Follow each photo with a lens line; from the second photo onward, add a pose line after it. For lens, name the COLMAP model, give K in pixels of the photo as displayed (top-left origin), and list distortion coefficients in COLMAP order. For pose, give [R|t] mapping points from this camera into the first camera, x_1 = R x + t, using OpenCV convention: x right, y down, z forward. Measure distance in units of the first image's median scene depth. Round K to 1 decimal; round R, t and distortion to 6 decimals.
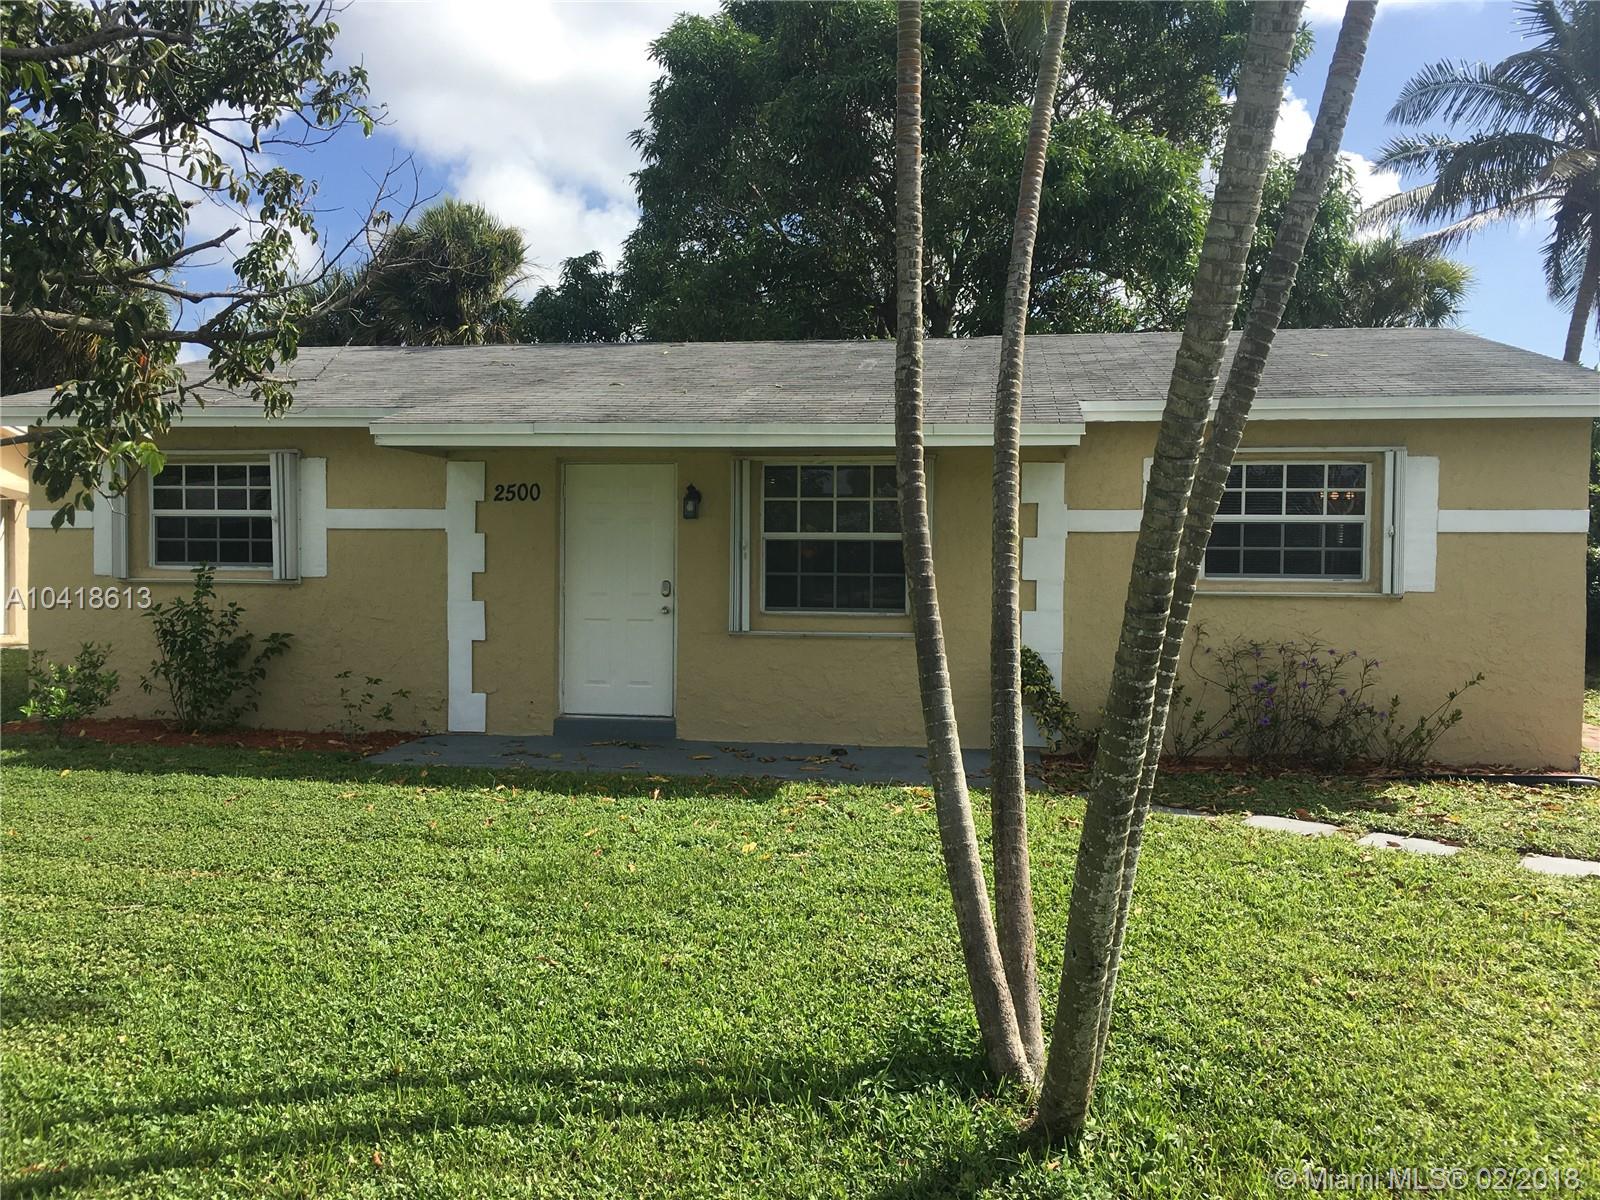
lens RADIAL K [[1360.8, 0, 809.5], [0, 1360.8, 597.0], [0, 0, 1]] dist [0.057791, -0.087631]
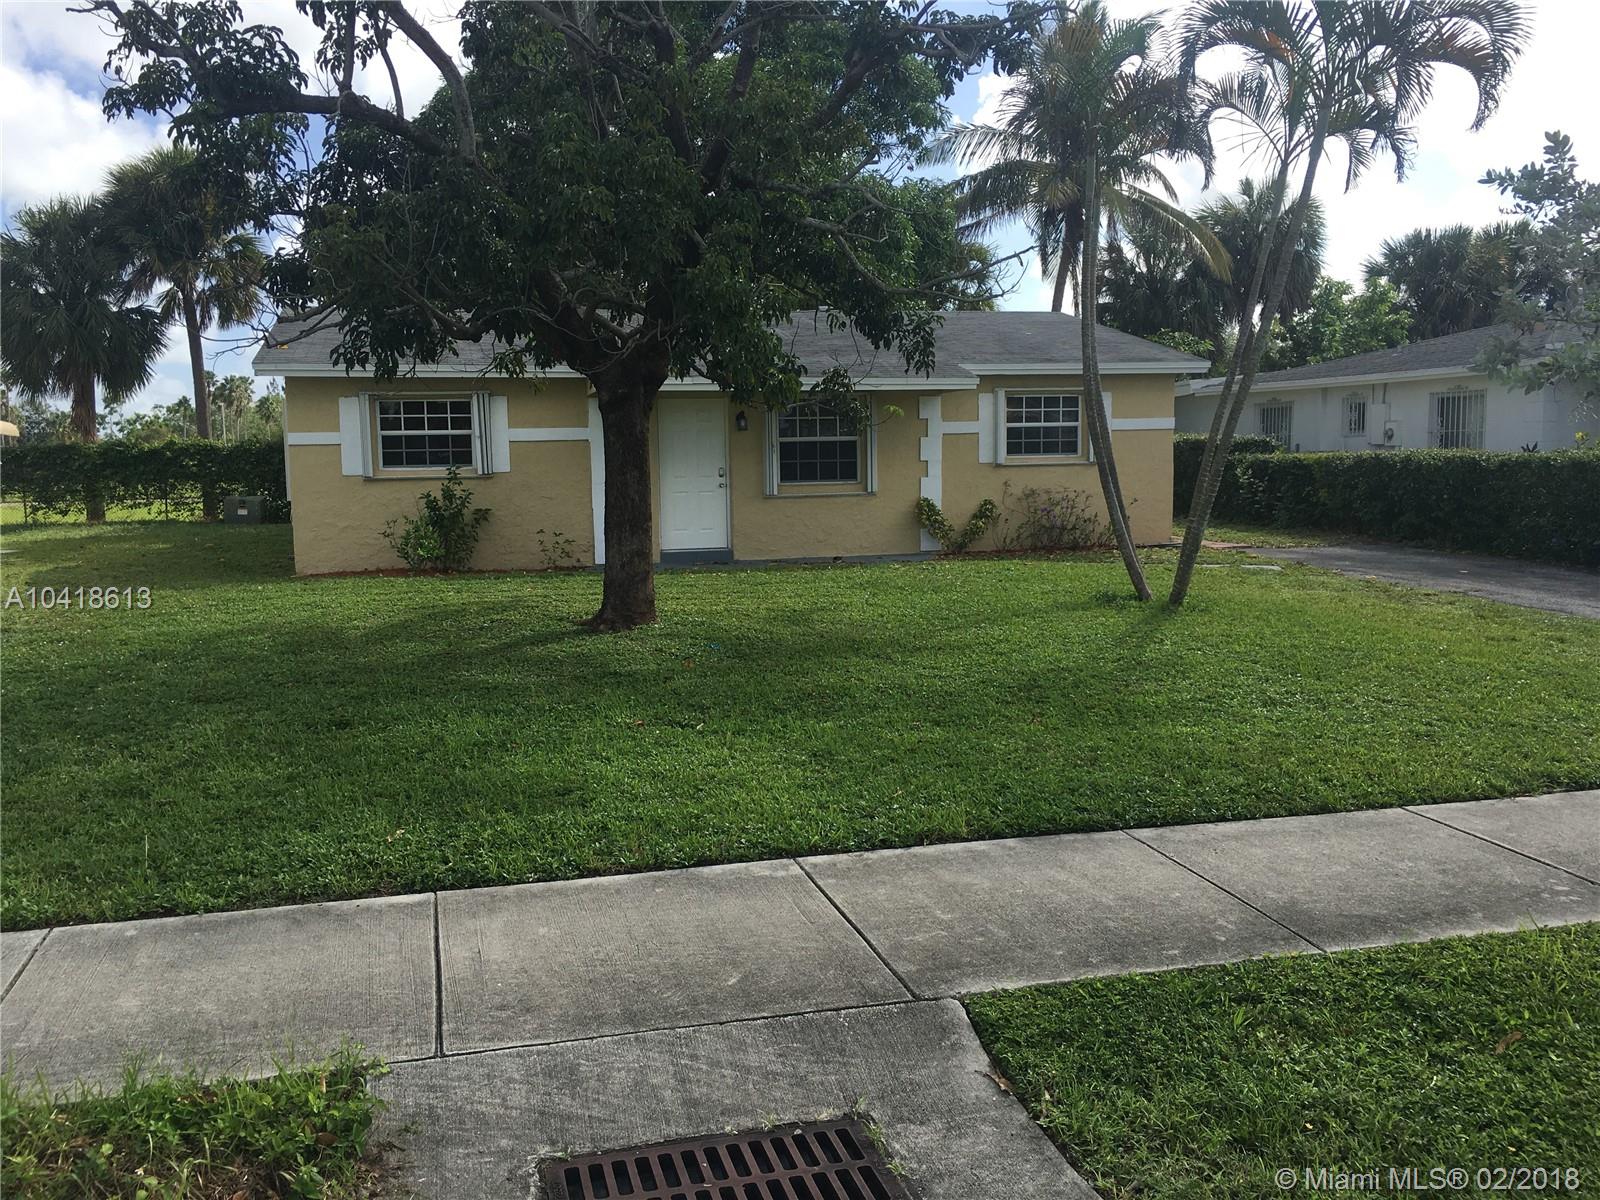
lens RADIAL K [[1360.8, 0, 793.8], [0, 1360.8, 595.3], [0, 0, 1]] dist [0.057791, -0.087631]
pose [[0.917680, -0.065429, 0.391896, -0.713266], [0.041843, 0.996778, 0.068436, 0.034953], [-0.395111, -0.046404, 0.917461, -0.612308]]
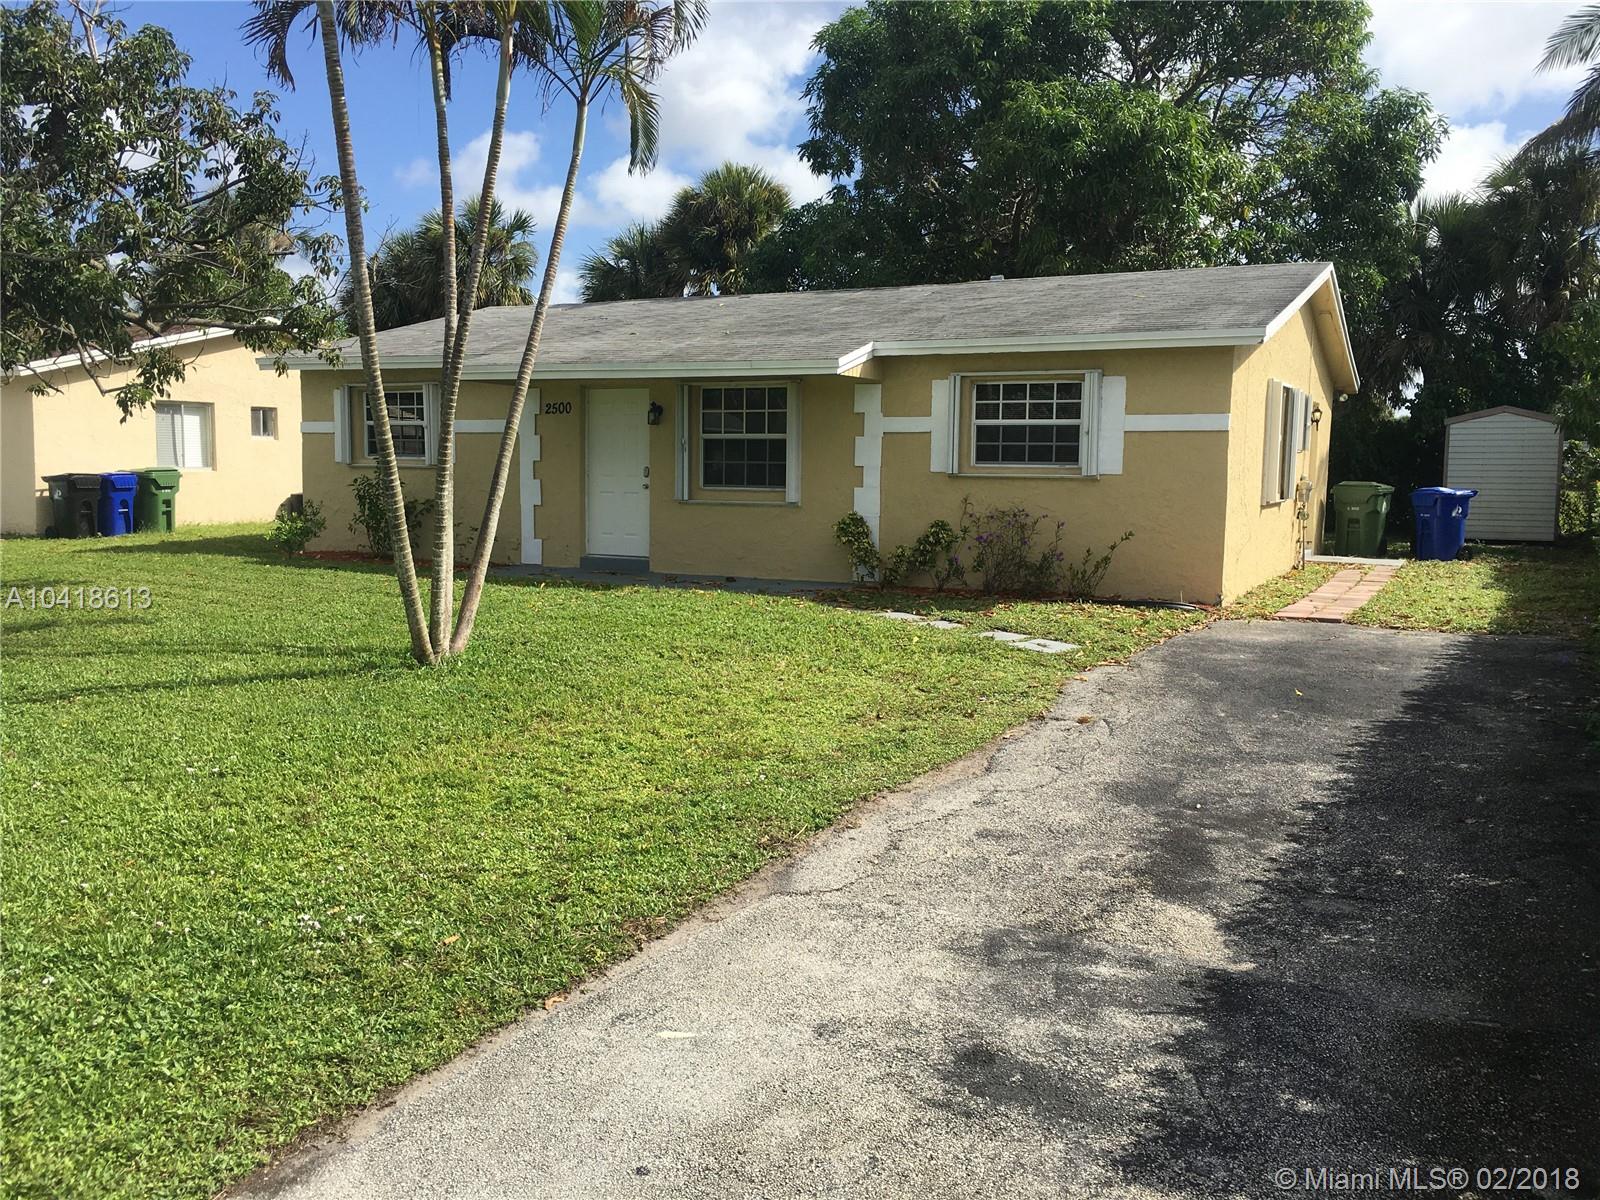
lens RADIAL K [[1360.8, 0, 795.3], [0, 1360.8, 605.1], [0, 0, 1]] dist [0.057791, -0.087631]
pose [[0.951325, 0.034809, -0.306218, 0.529644], [-0.014789, 0.997612, 0.067459, 0.037449], [0.307835, -0.059647, 0.949568, -0.396973]]
